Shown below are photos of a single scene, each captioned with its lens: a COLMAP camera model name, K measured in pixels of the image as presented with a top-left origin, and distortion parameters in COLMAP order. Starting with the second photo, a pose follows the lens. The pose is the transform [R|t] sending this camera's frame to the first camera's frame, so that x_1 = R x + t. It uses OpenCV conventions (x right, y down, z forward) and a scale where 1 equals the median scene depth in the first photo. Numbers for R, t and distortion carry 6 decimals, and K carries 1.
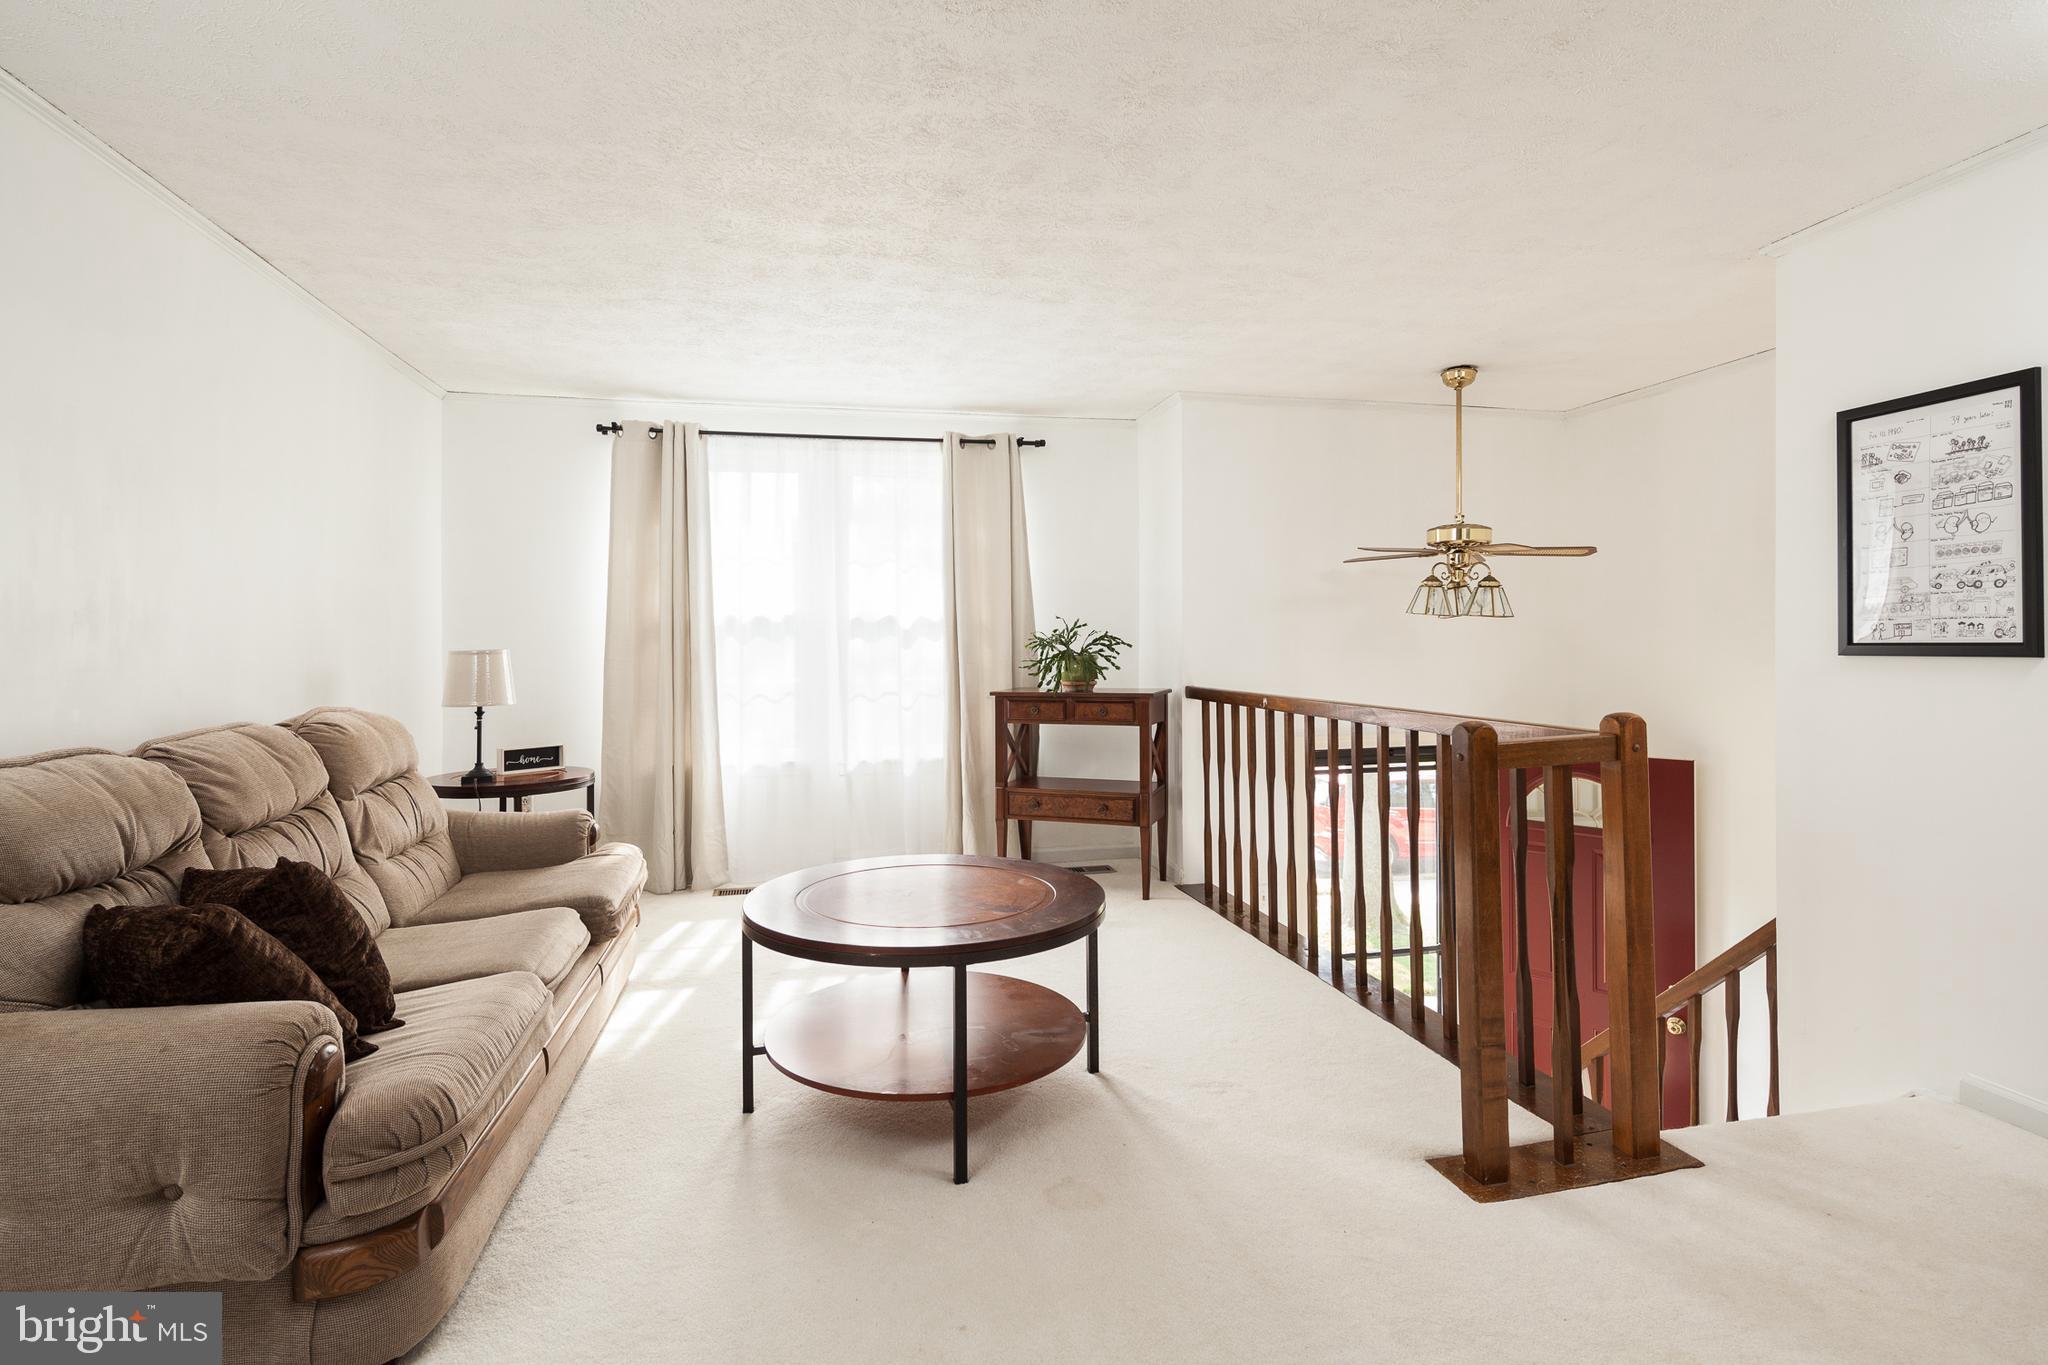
lens RADIAL K [[1000.0, 0, 1014.2], [0, 1000.0, 608.6], [0, 0, 1]] dist [0.001724, -0.000534]
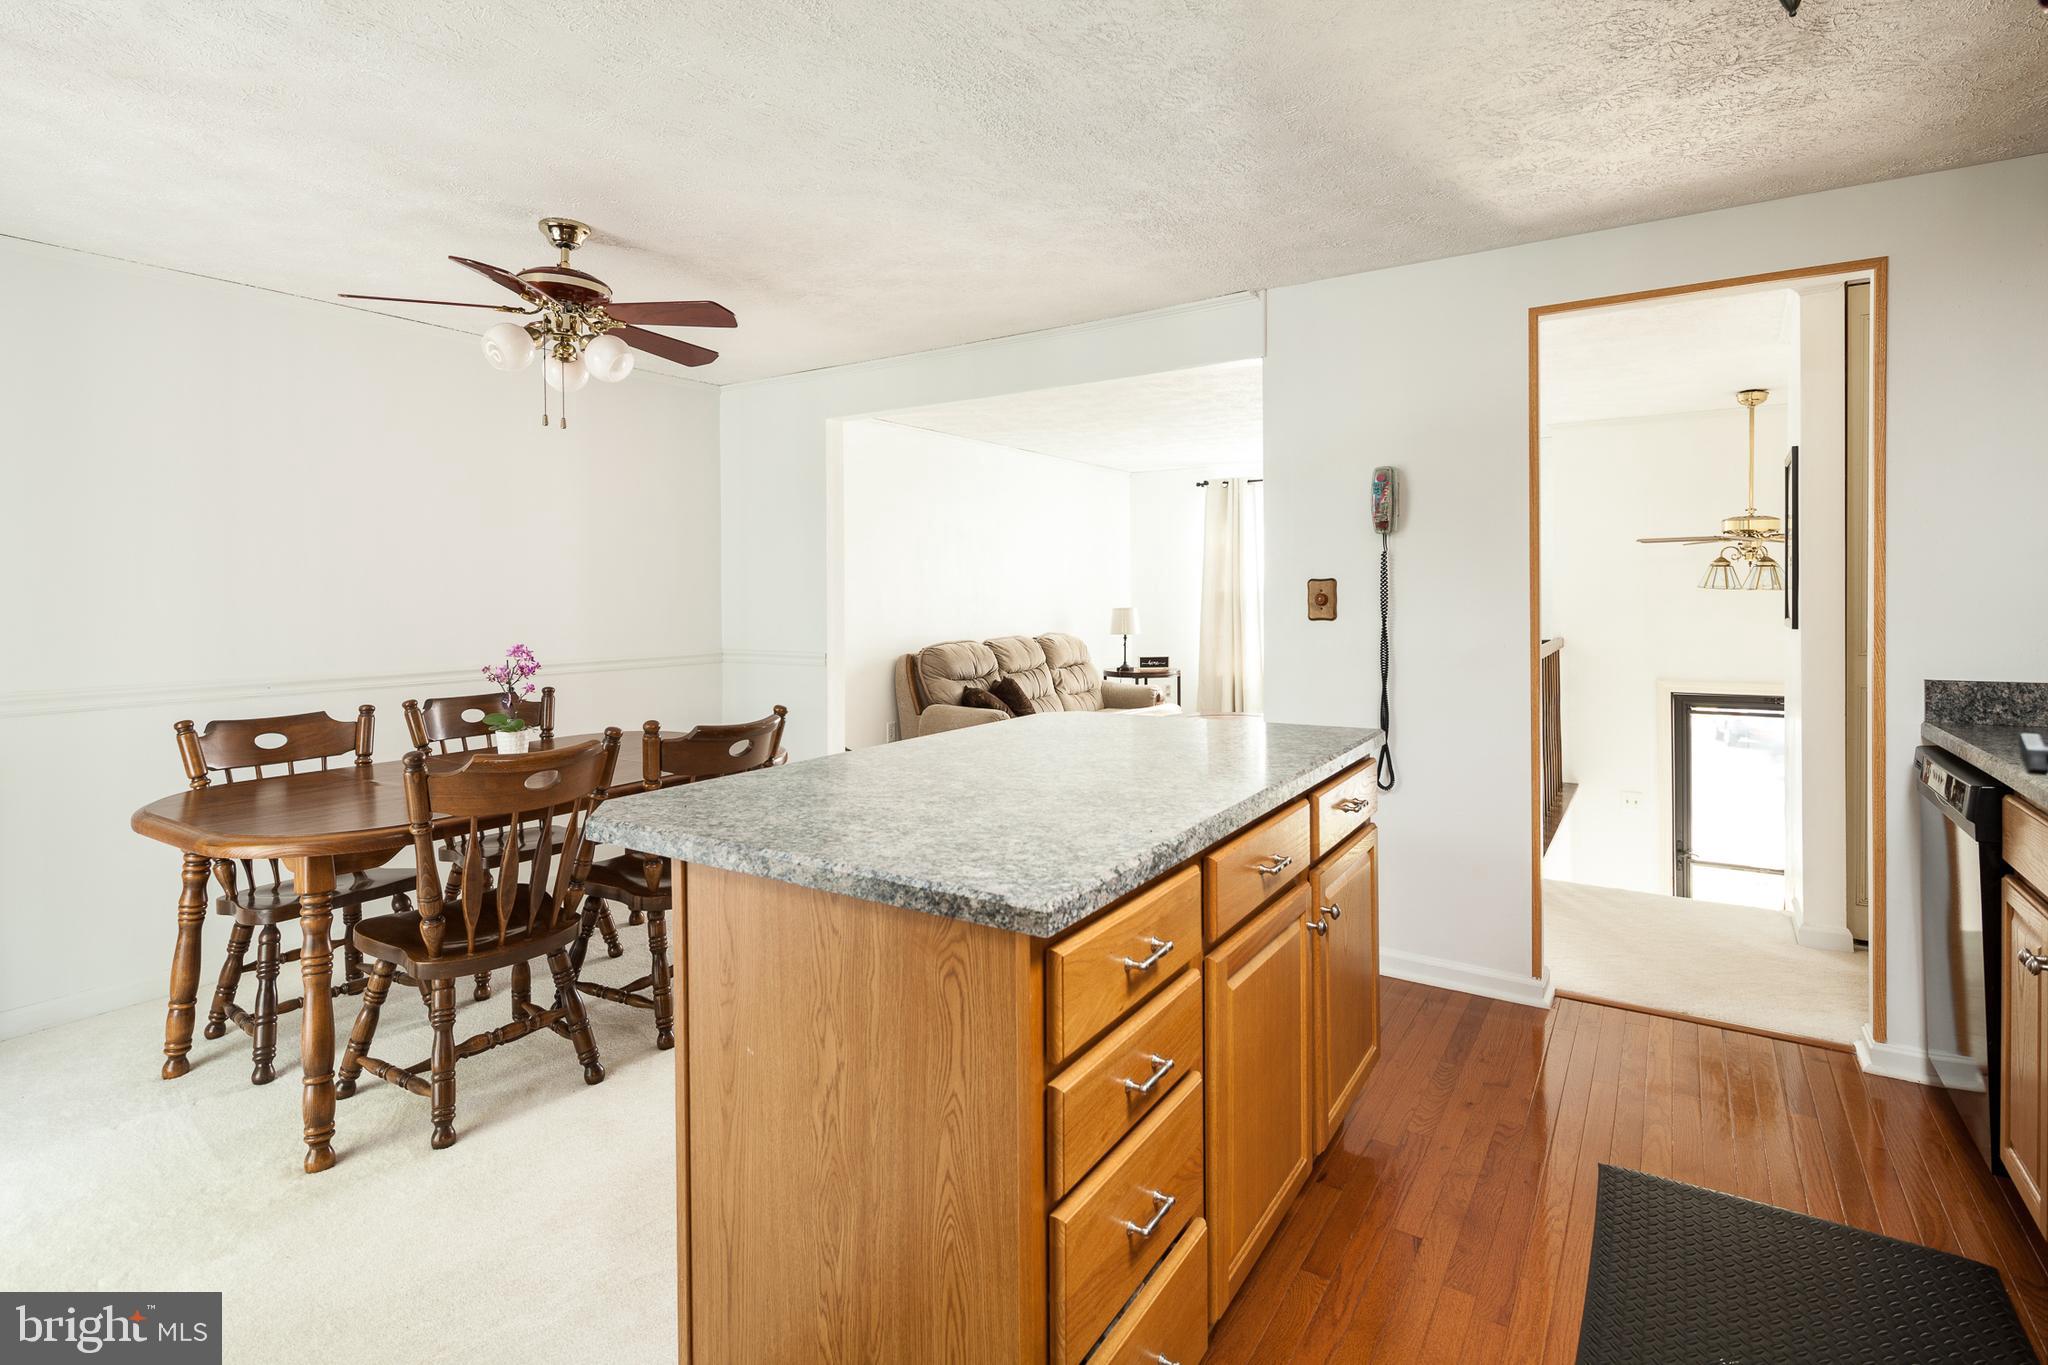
lens RADIAL K [[1000.0, 0, 1014.2], [0, 1000.0, 608.6], [0, 0, 1]] dist [0.001724, -0.000534]
pose [[0.689195, 0.012120, -0.724475, 0.843035], [0.028305, 0.998647, 0.043633, -0.056761], [0.724023, -0.050577, 0.687919, -0.621853]]
